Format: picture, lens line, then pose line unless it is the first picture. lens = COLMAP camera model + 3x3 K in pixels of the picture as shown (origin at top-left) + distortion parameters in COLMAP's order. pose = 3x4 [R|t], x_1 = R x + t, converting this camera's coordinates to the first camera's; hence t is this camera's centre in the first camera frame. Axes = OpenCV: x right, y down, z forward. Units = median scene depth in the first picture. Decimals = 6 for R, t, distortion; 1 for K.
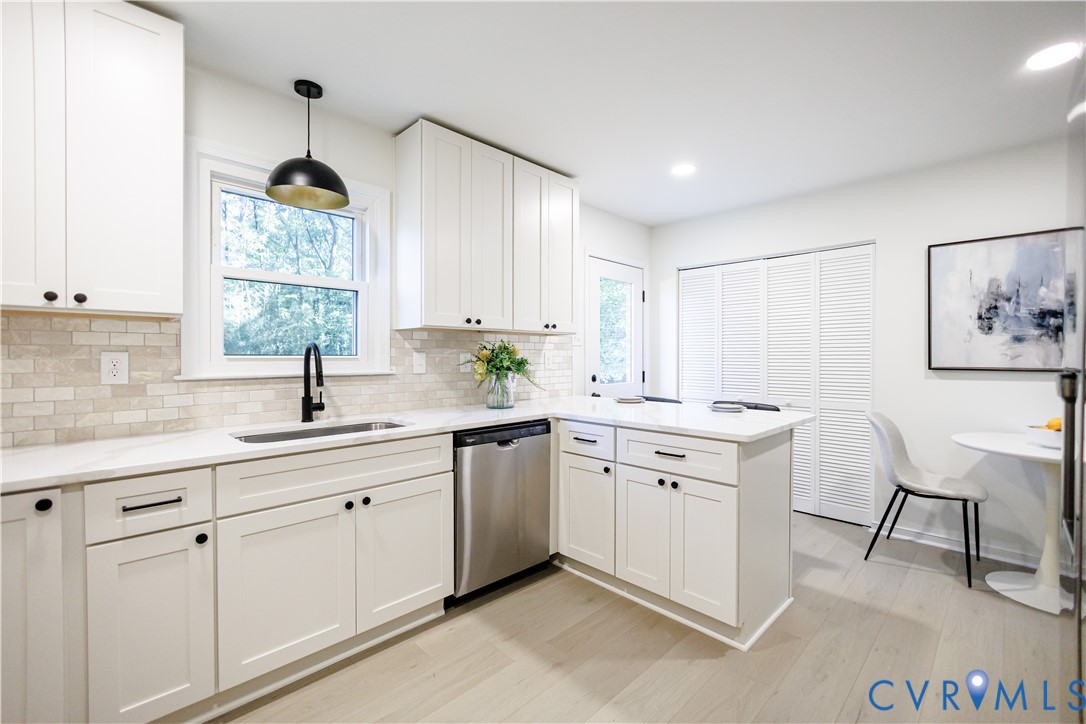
lens RADIAL K [[465.2, 0, 545.8], [0, 465.2, 351.0], [0, 0, 1]] dist [-0.008814, 0.000303]
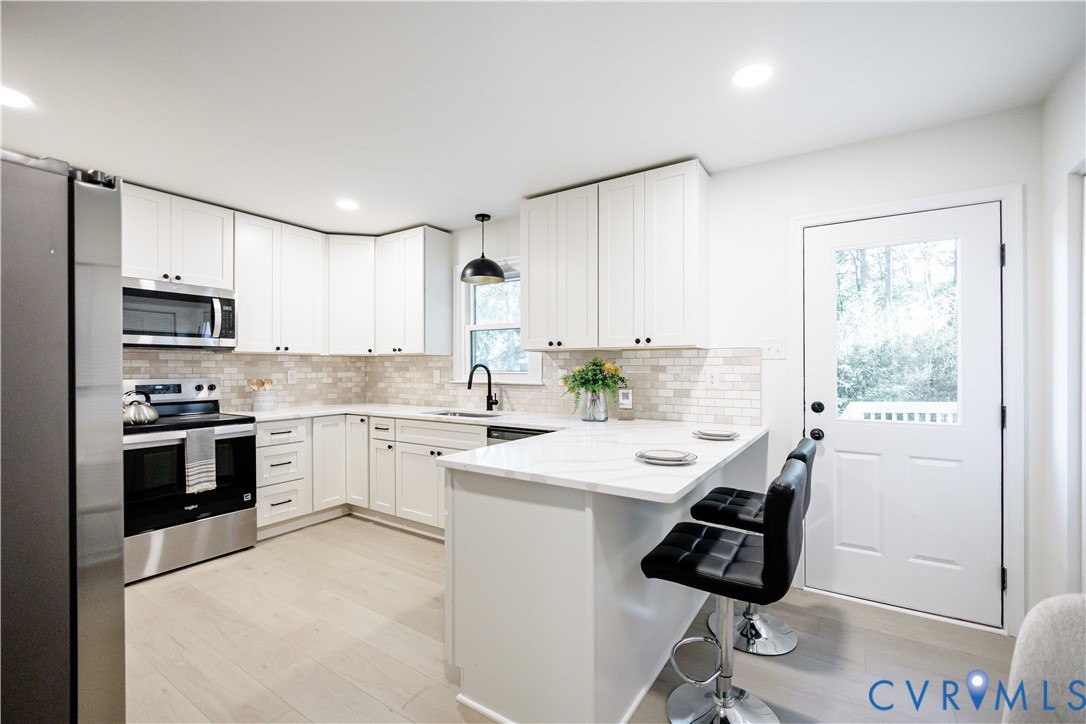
lens RADIAL K [[465.2, 0, 557.9], [0, 465.2, 362.8], [0, 0, 1]] dist [-0.008814, 0.000303]
pose [[0.221561, -0.010328, -0.975092, 1.357022], [0.009780, 0.999917, -0.008369, -0.005960], [0.975098, -0.007682, 0.221644, 0.983789]]
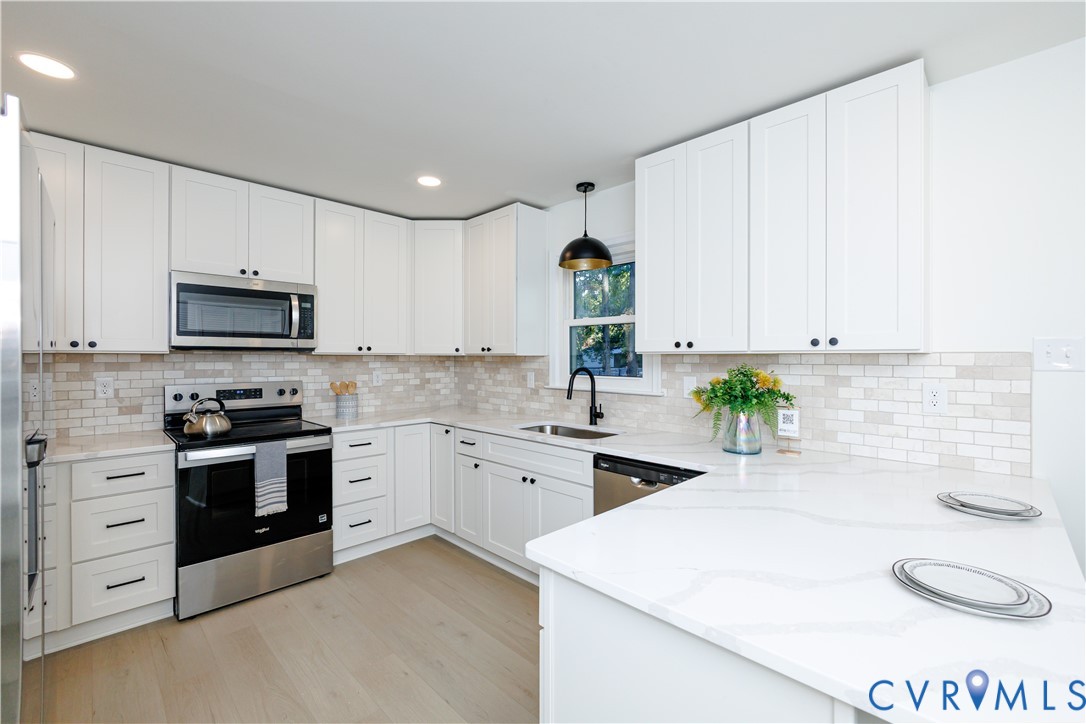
lens RADIAL K [[465.2, 0, 551.2], [0, 465.2, 354.3], [0, 0, 1]] dist [-0.008814, 0.000303]
pose [[0.009927, -0.006500, -0.999930, 0.980968], [0.006082, 0.999961, -0.006440, -0.054945], [0.999932, -0.006018, 0.009966, 0.977451]]
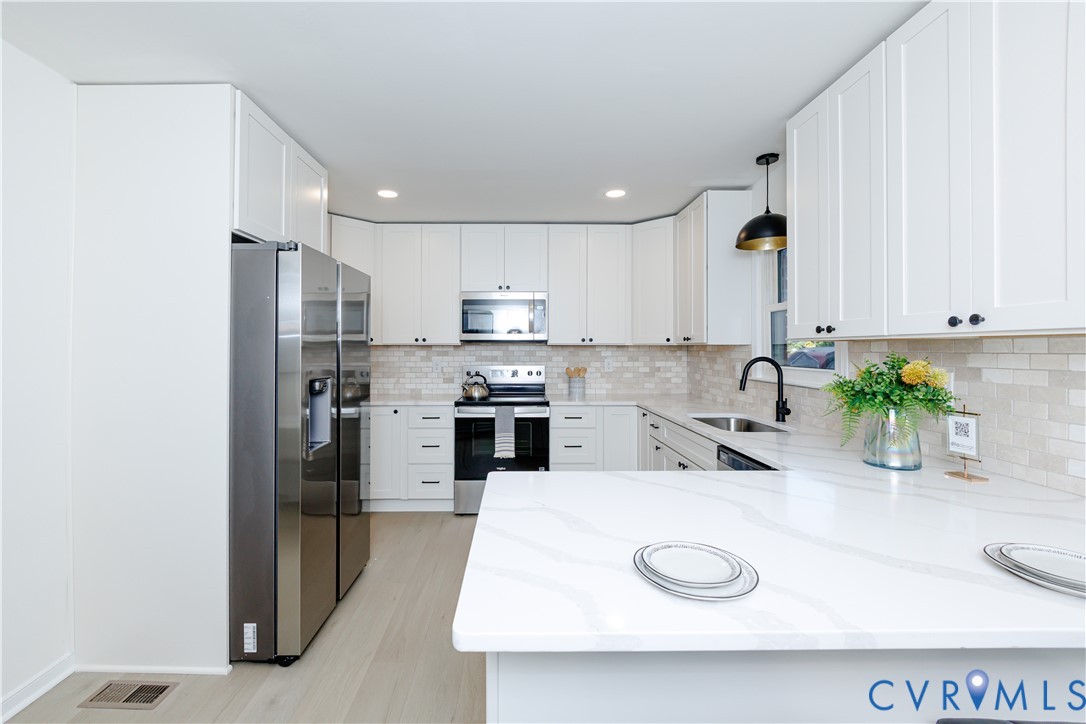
lens RADIAL K [[478.5, 0, 521.8], [0, 478.5, 342.7], [0, 0, 1]] dist [-0.004715, -0.000278]
pose [[-0.697415, -0.008954, -0.716612, 0.986193], [0.005716, 0.999821, -0.018054, -0.041681], [0.716645, -0.016687, -0.697239, 1.580217]]
